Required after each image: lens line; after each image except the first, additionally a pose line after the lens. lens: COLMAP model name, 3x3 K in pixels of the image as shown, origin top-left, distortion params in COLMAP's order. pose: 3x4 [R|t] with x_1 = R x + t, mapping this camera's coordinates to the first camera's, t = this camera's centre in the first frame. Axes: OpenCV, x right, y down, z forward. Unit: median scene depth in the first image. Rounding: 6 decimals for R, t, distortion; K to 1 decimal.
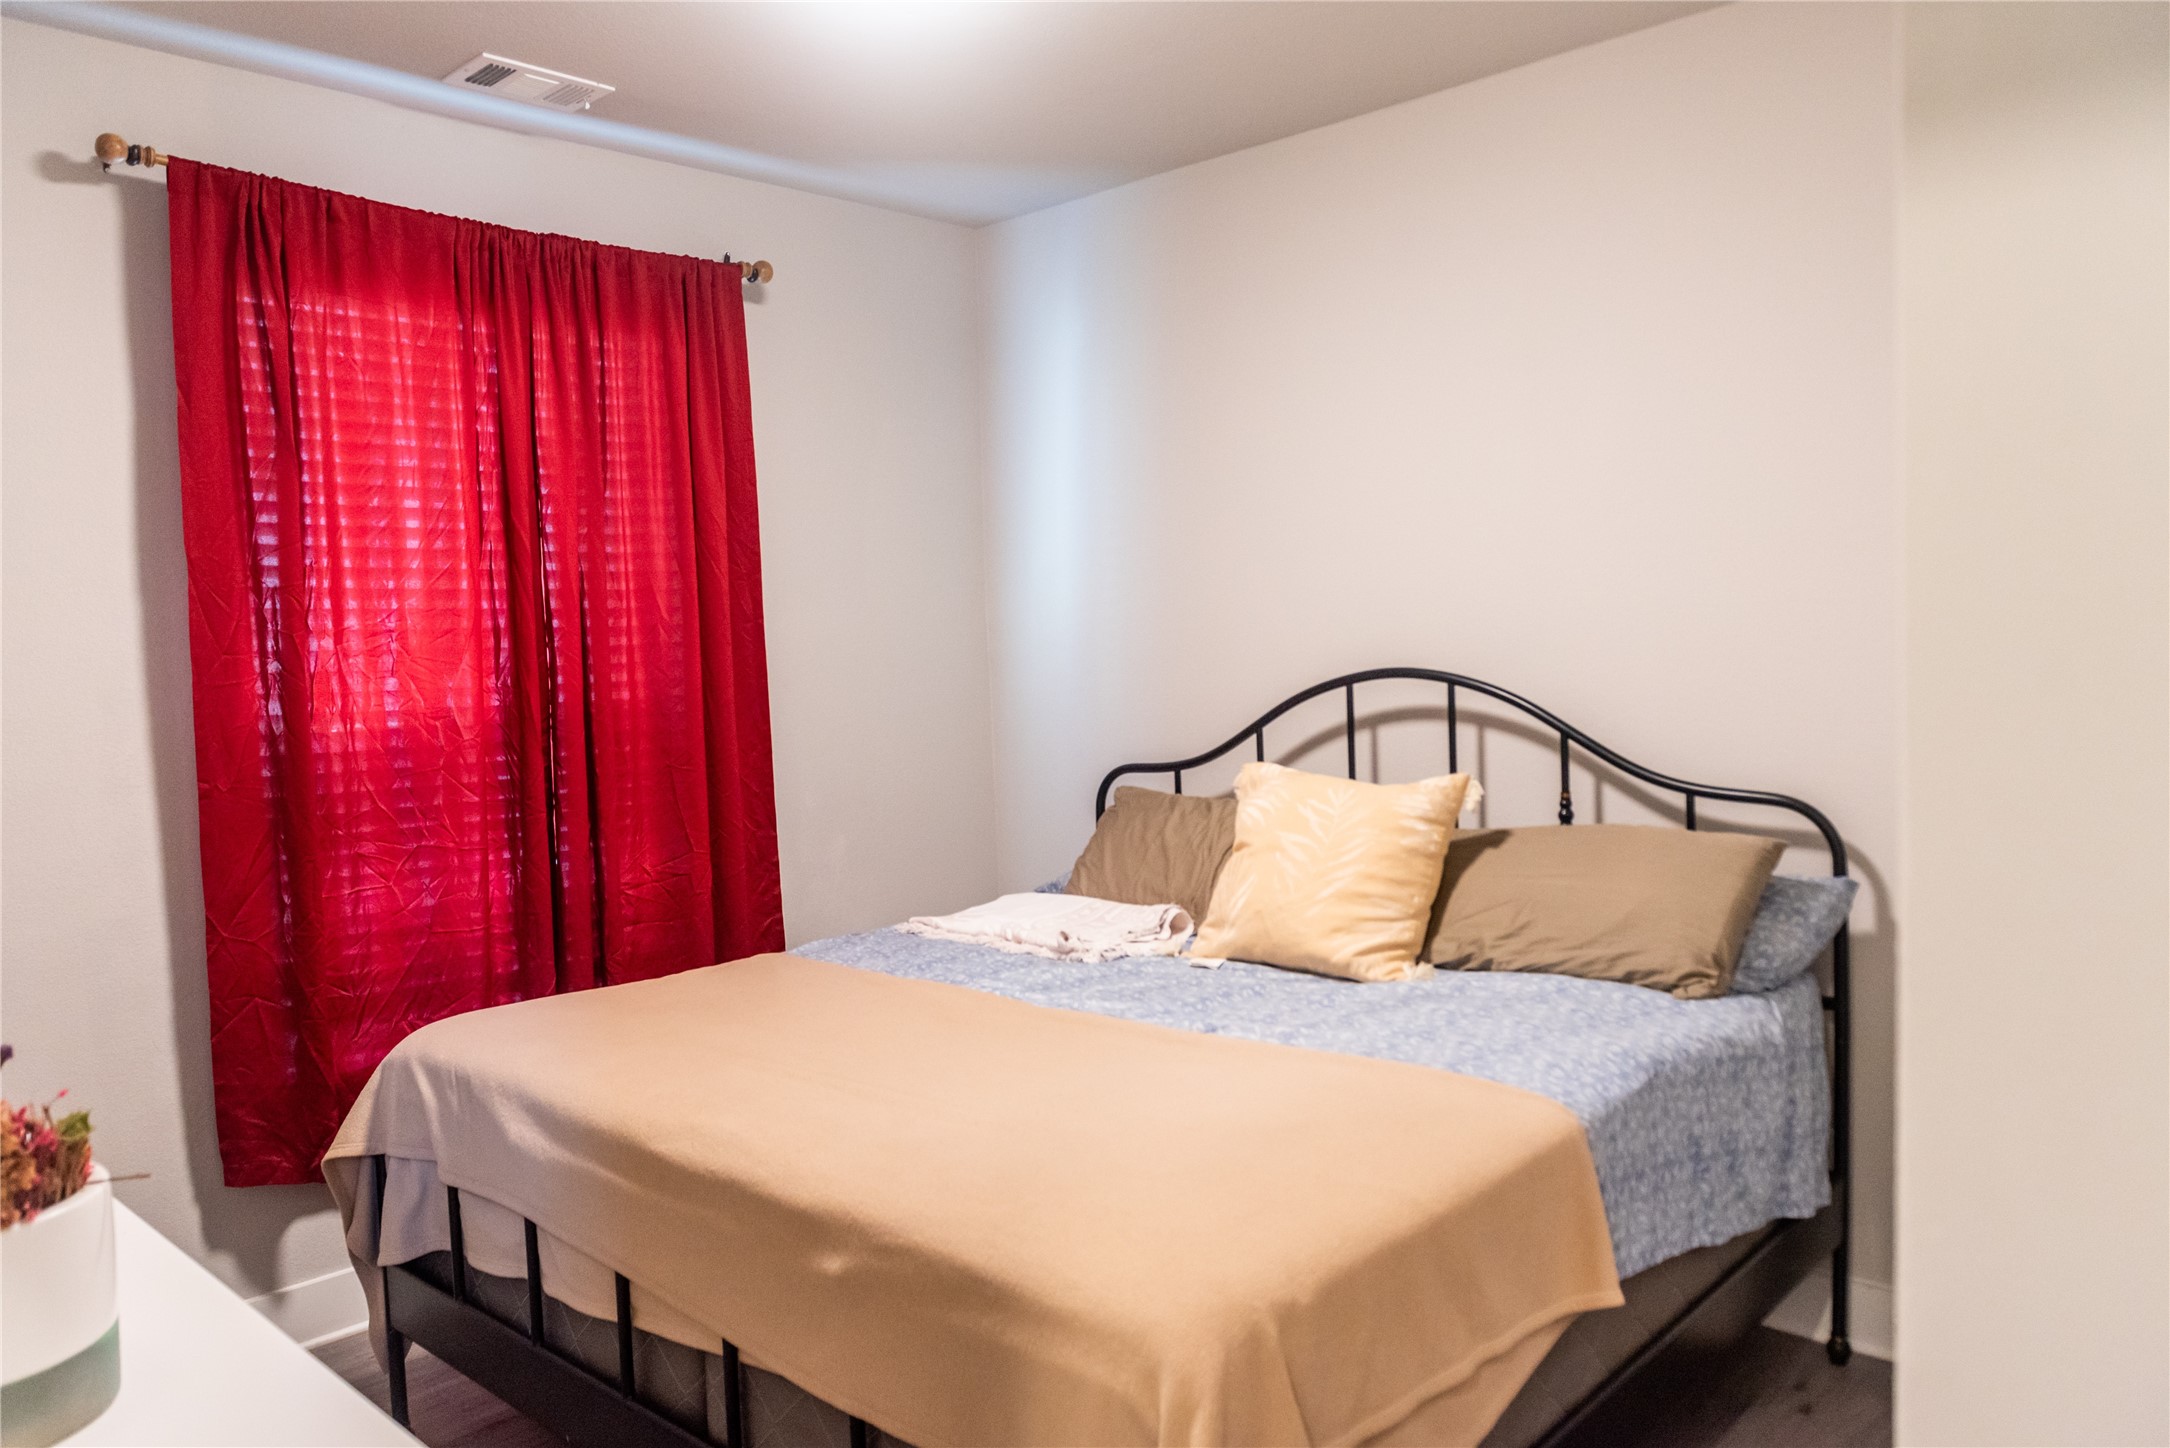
lens RADIAL K [[1468.1, 0, 1089.5], [0, 1468.1, 748.1], [0, 0, 1]] dist [0.002998, -0.003322]
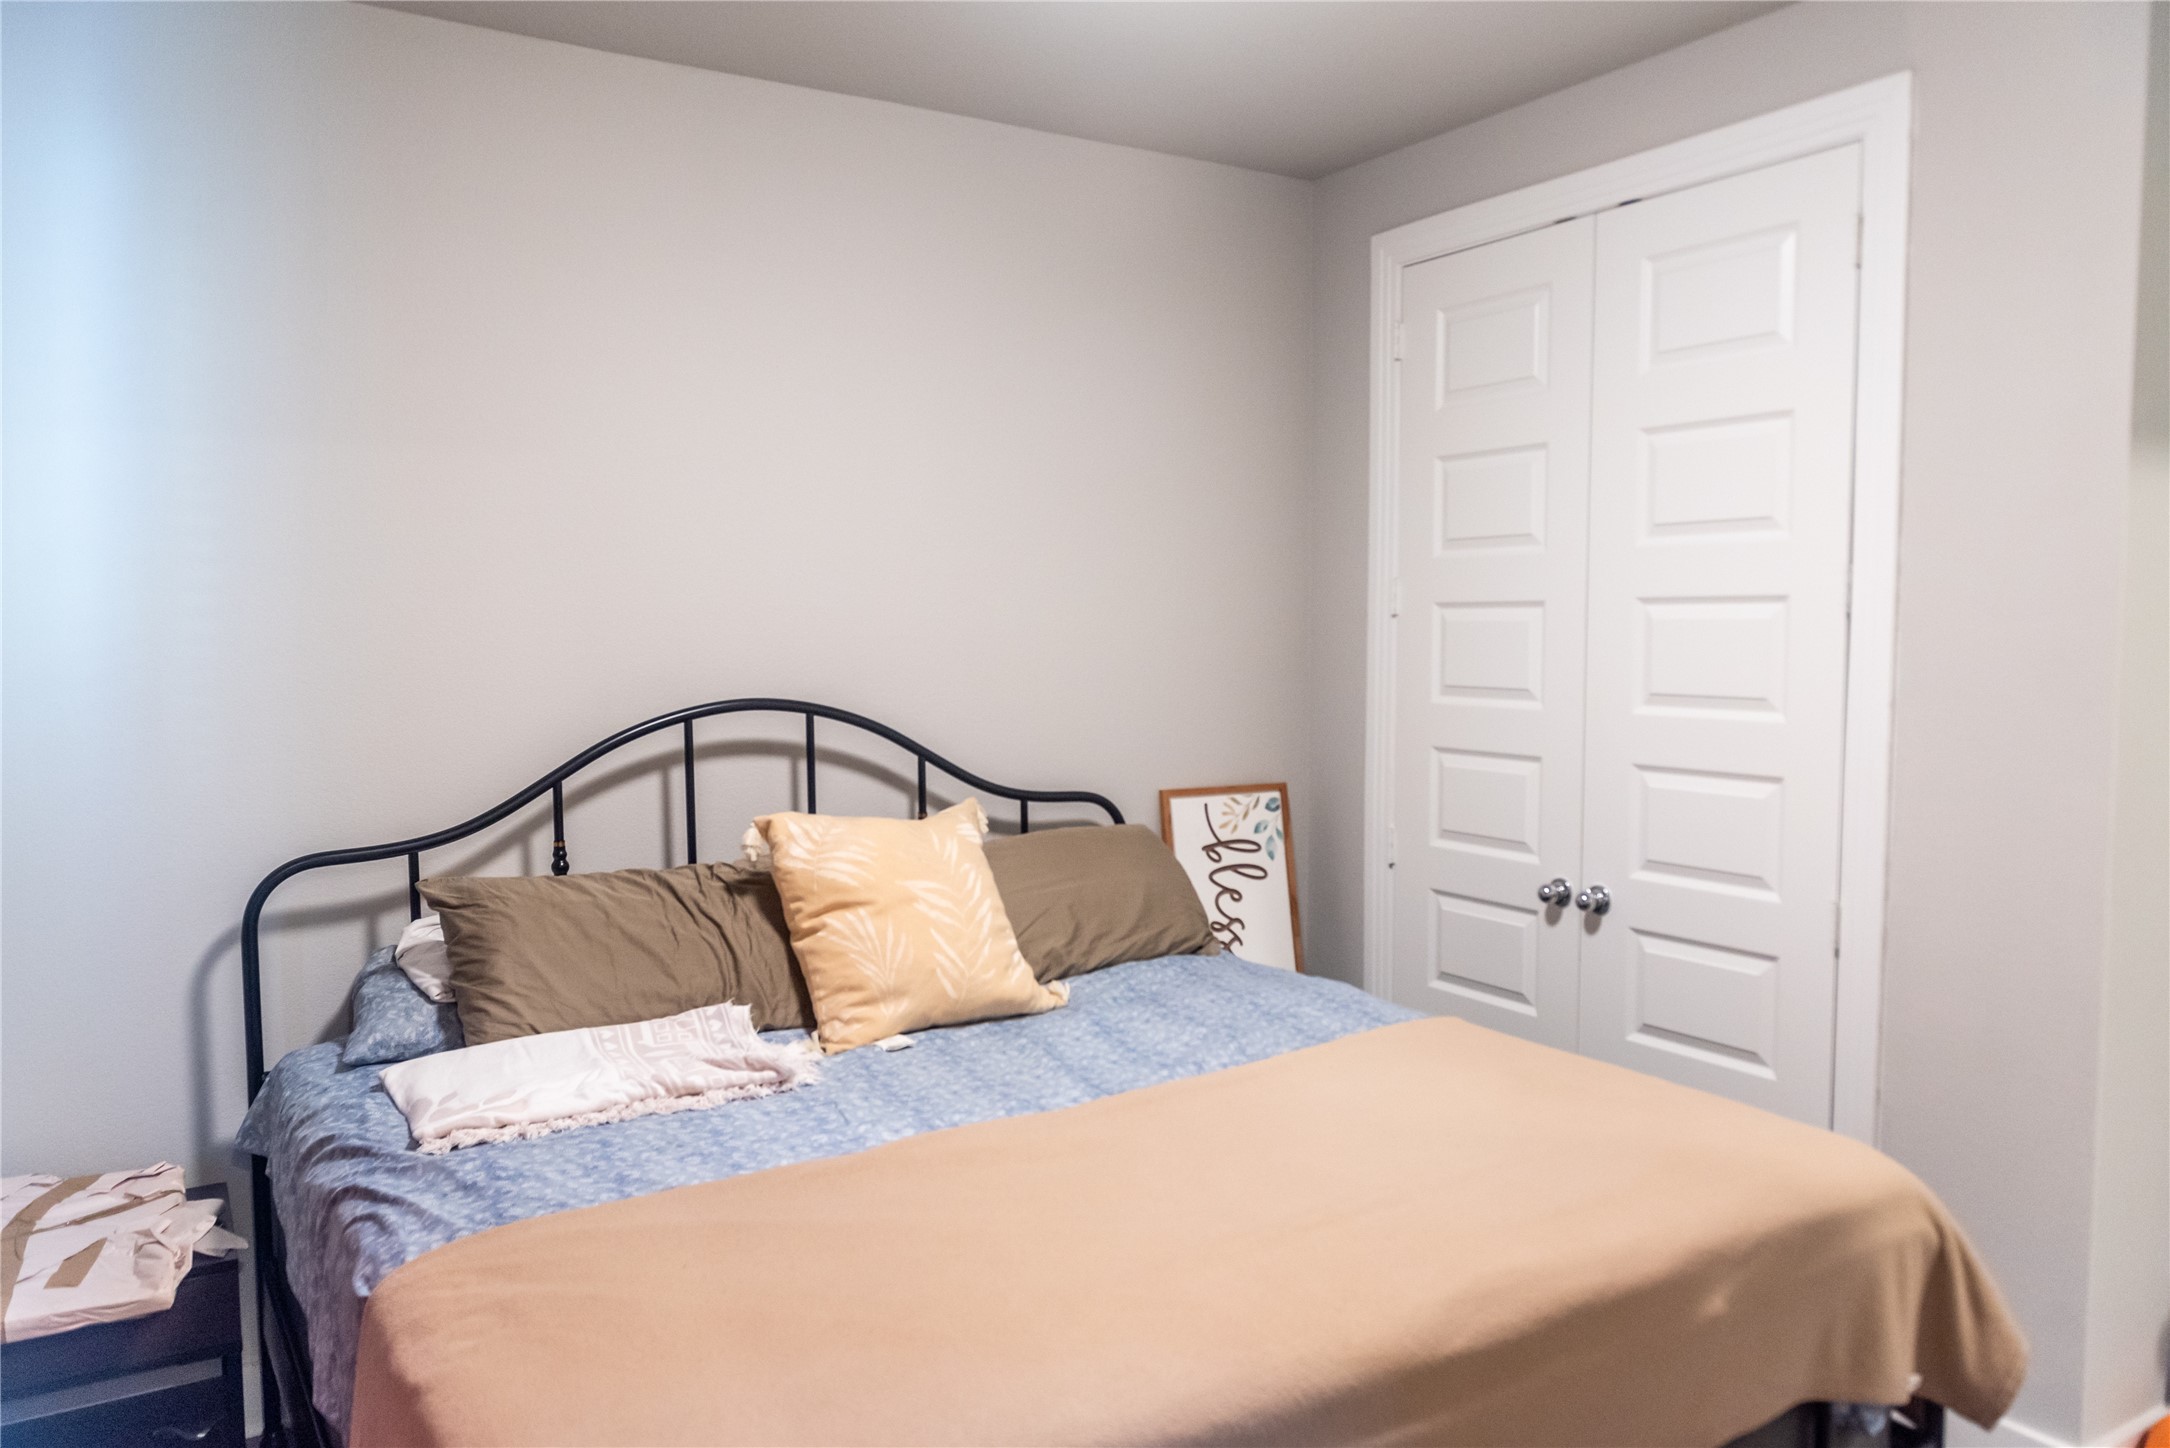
lens RADIAL K [[1477.2, 0, 1085.0], [0, 1477.2, 724.0], [0, 0, 1]] dist [0.004066, 0.000538]
pose [[0.267233, -0.032323, 0.963090, -0.620744], [0.079317, 0.996784, 0.011445, -0.034173], [-0.960362, 0.073331, 0.268938, 0.576252]]
